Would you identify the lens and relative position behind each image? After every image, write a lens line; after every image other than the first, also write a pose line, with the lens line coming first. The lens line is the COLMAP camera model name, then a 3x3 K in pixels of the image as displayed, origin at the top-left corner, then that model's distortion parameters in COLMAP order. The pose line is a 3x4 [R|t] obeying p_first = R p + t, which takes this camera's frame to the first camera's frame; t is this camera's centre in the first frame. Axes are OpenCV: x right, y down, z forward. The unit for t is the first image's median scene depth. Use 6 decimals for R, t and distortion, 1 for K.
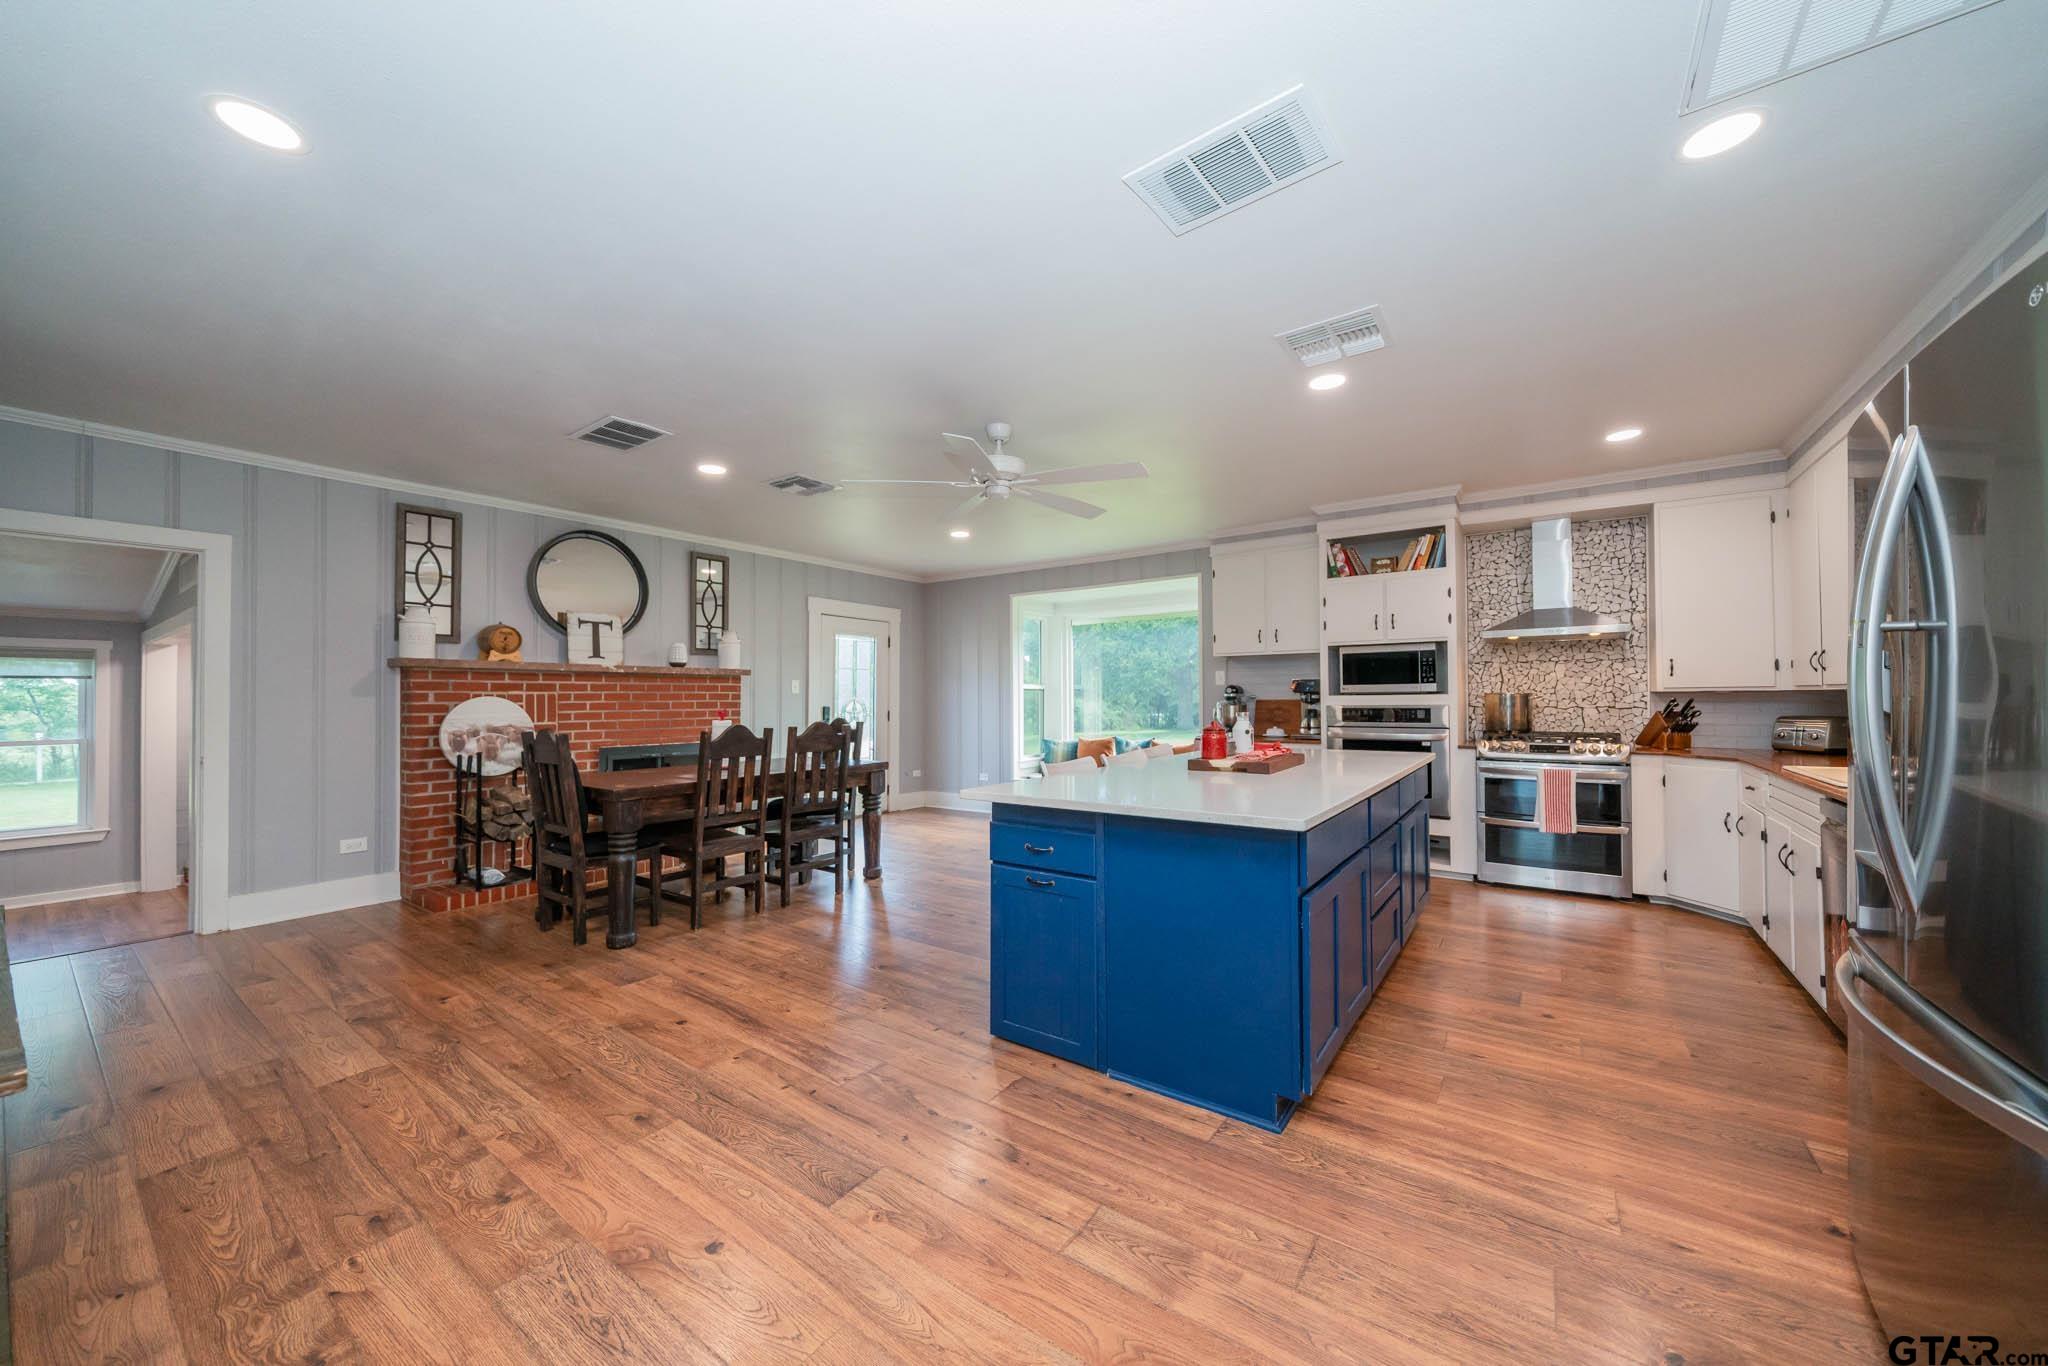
lens RADIAL K [[736.1, 0, 1017.1], [0, 736.1, 681.8], [0, 0, 1]] dist [-0.000131, -0.000001]
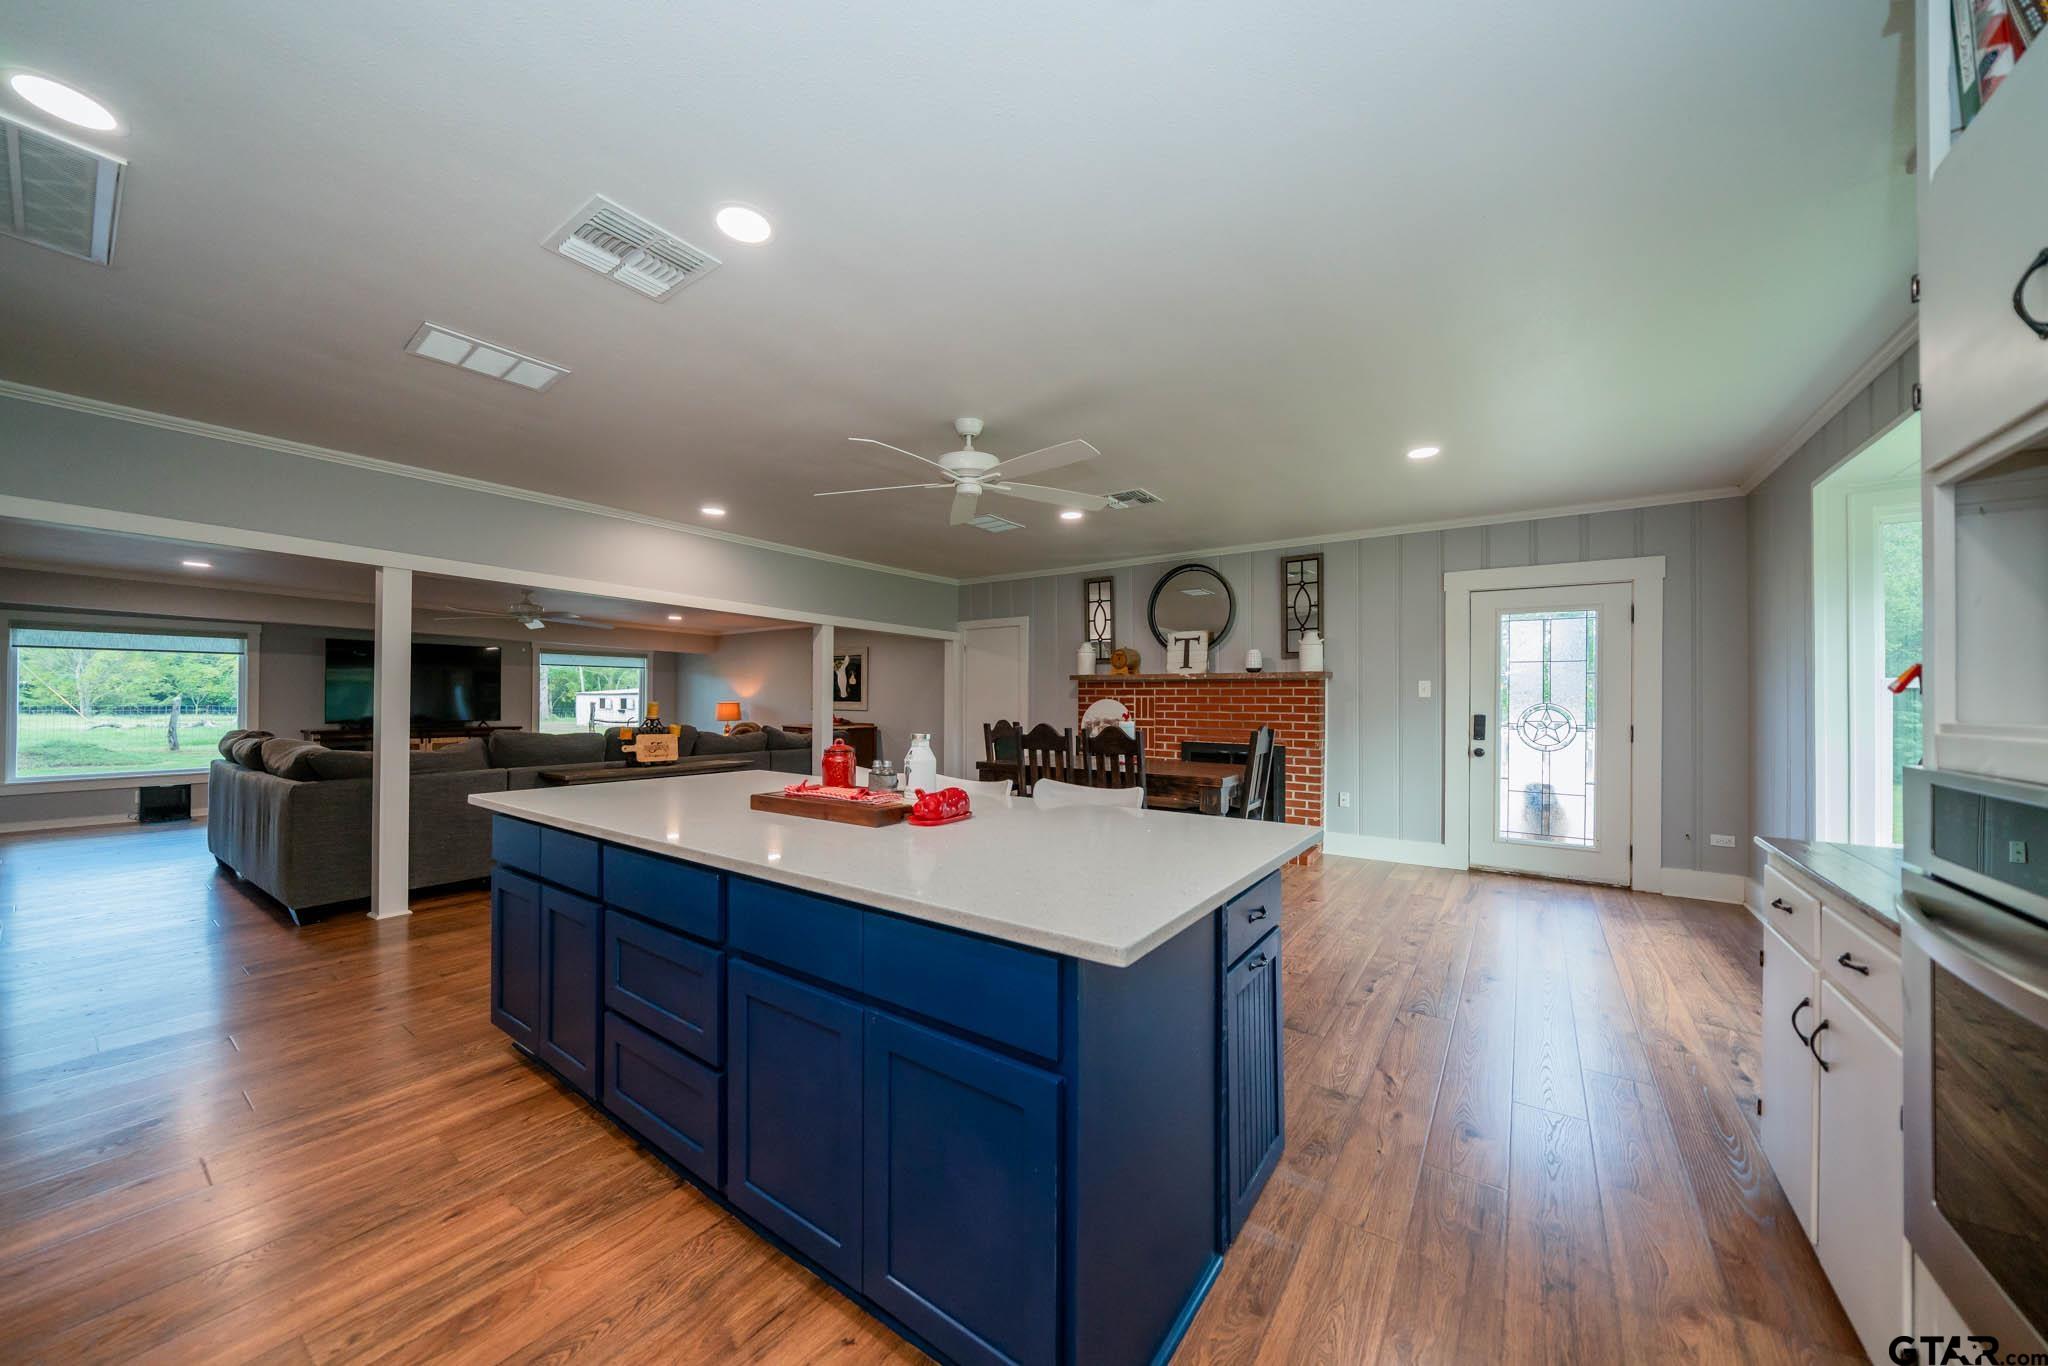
lens RADIAL K [[710.4, 0, 1024.0], [0, 710.4, 683.0], [0, 0, 1]] dist [-0.008945, 0.000052]
pose [[0.007965, -0.014771, -0.999859, 0.713103], [0.016873, 0.999751, -0.014635, 0.006198], [0.999826, -0.016754, 0.008213, 0.841357]]
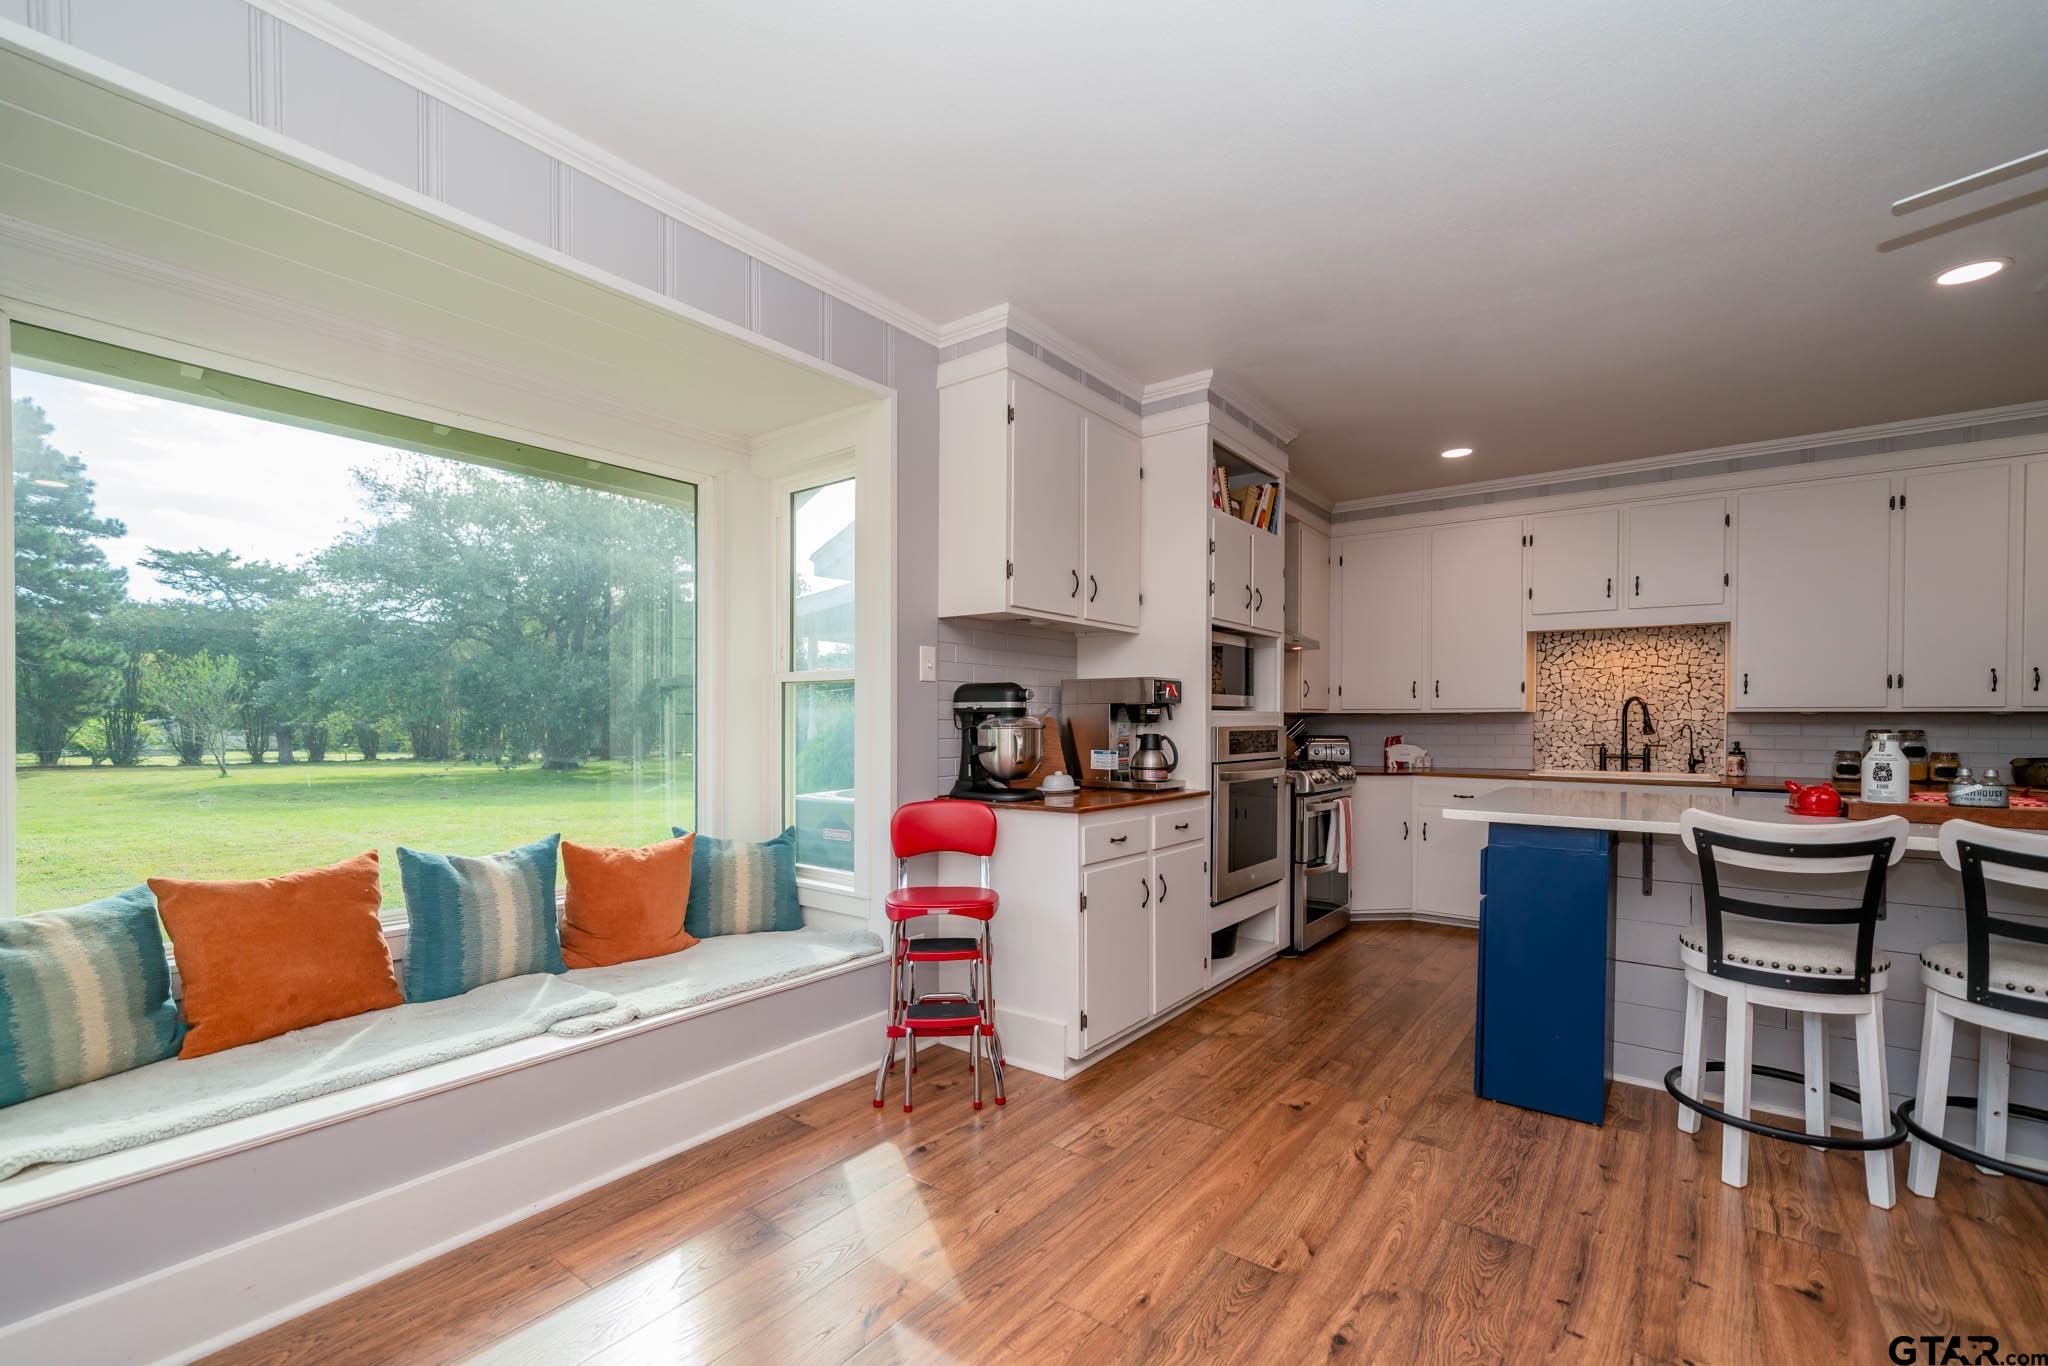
lens RADIAL K [[842.8, 0, 1032.3], [0, 842.8, 723.6], [0, 0, 1]] dist [0.000757, 0.000079]
pose [[0.030844, -0.002381, 0.999521, -0.285301], [-0.027374, 0.999620, 0.003226, 0.035745], [-0.999149, -0.027461, 0.030767, 1.281788]]
